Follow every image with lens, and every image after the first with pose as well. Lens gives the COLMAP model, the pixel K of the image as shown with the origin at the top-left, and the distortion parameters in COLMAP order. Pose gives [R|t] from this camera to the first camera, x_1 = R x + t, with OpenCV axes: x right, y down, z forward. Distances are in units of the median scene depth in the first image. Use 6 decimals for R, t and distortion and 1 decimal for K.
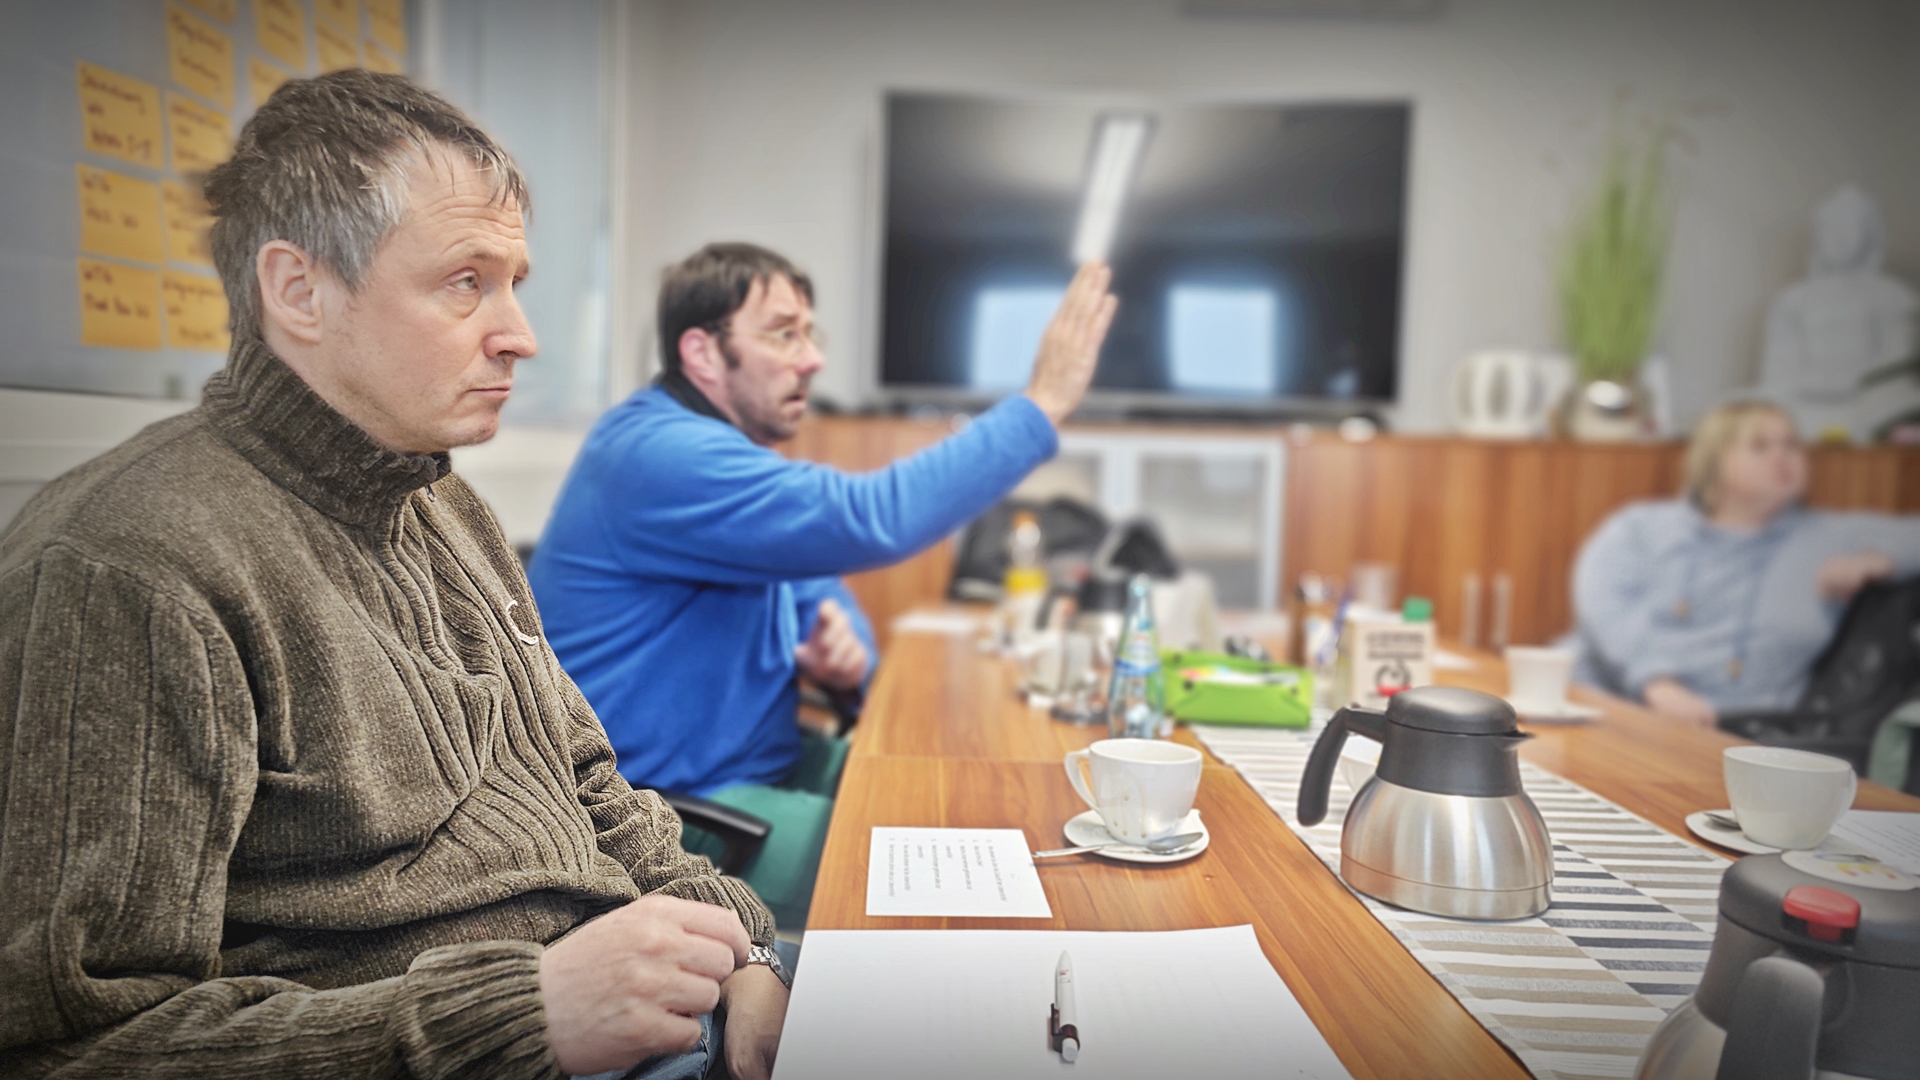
lens RADIAL K [[1317.9, 0, 960.0], [0, 1317.9, 540.0], [0, 0, 1]] dist [0.049696, -0.033799]
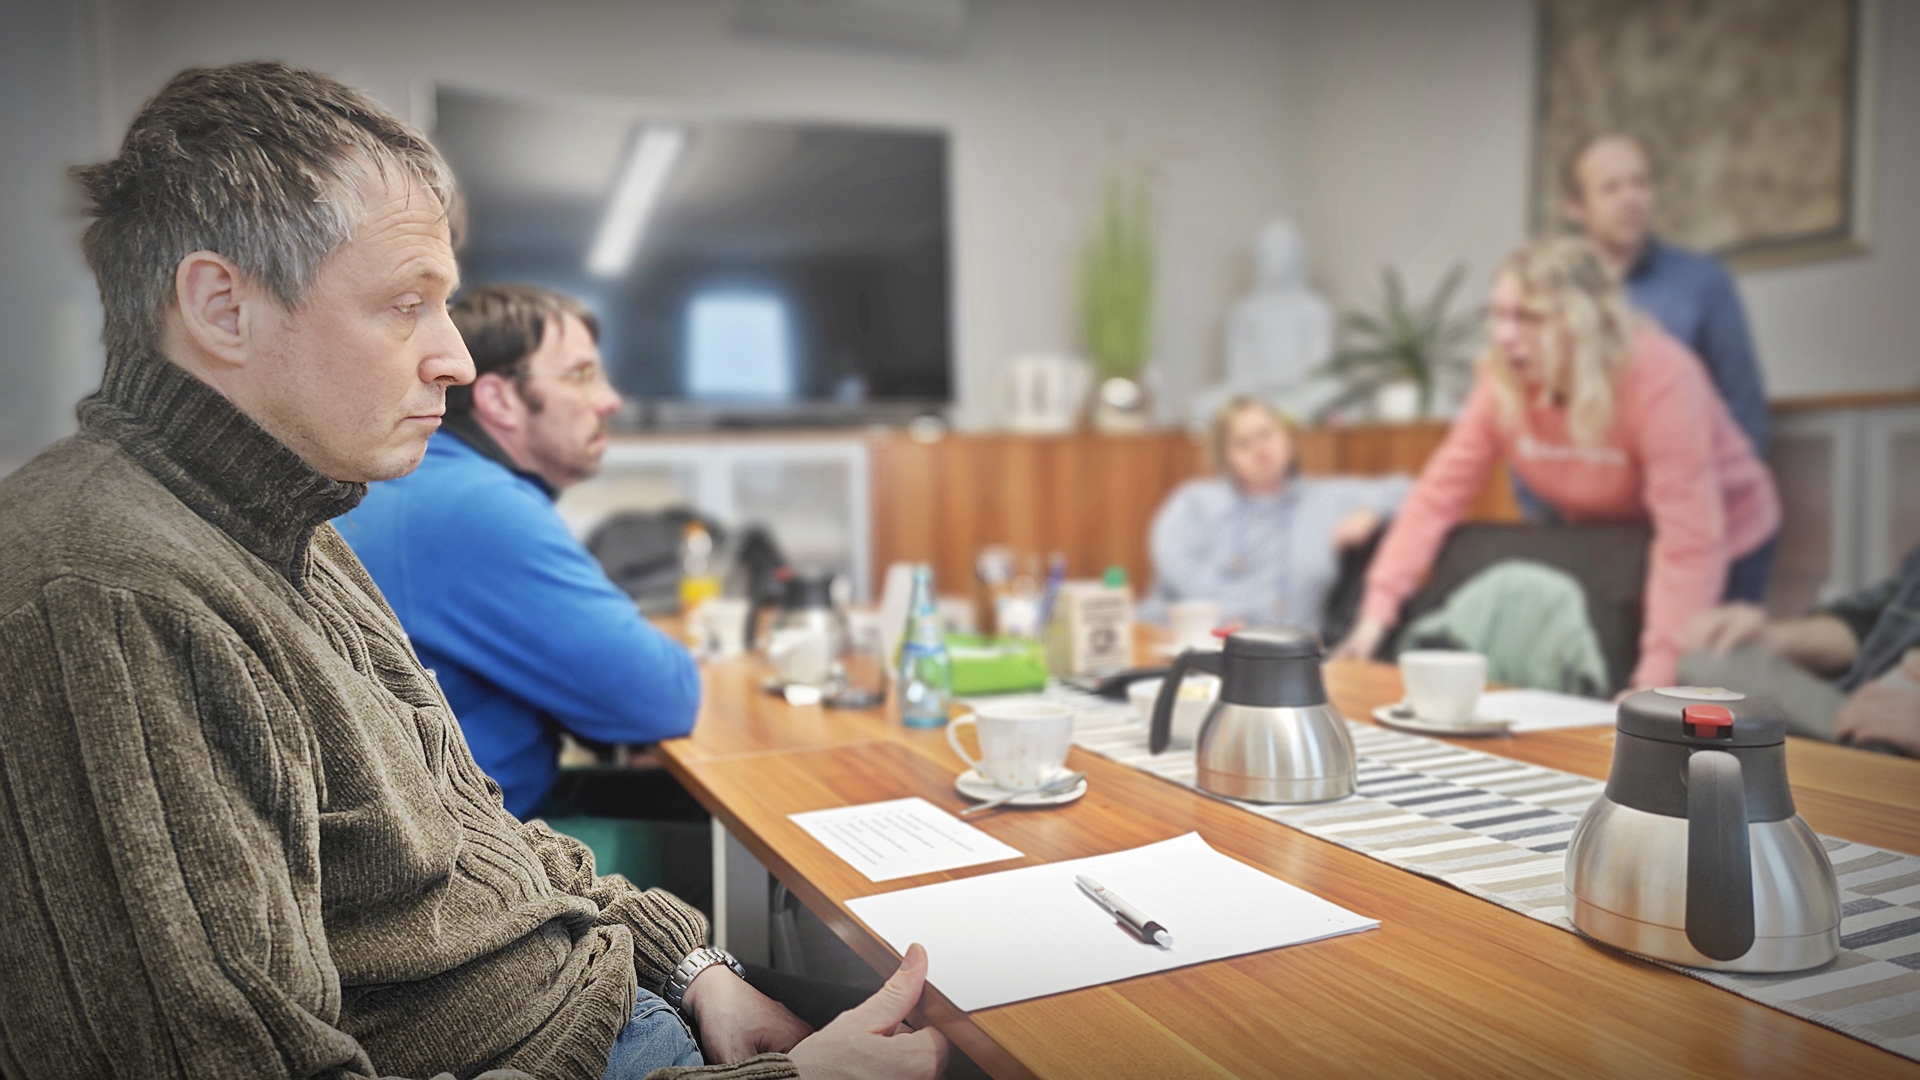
lens RADIAL K [[1314.6, 0, 932.1], [0, 1314.6, 545.4], [0, 0, 1]] dist [0.048733, 0.211084]
pose [[0.929038, -0.066942, 0.363879, -0.388638], [0.067443, 0.997659, 0.011344, 0.000494], [-0.363786, 0.014002, 0.931377, -0.054197]]
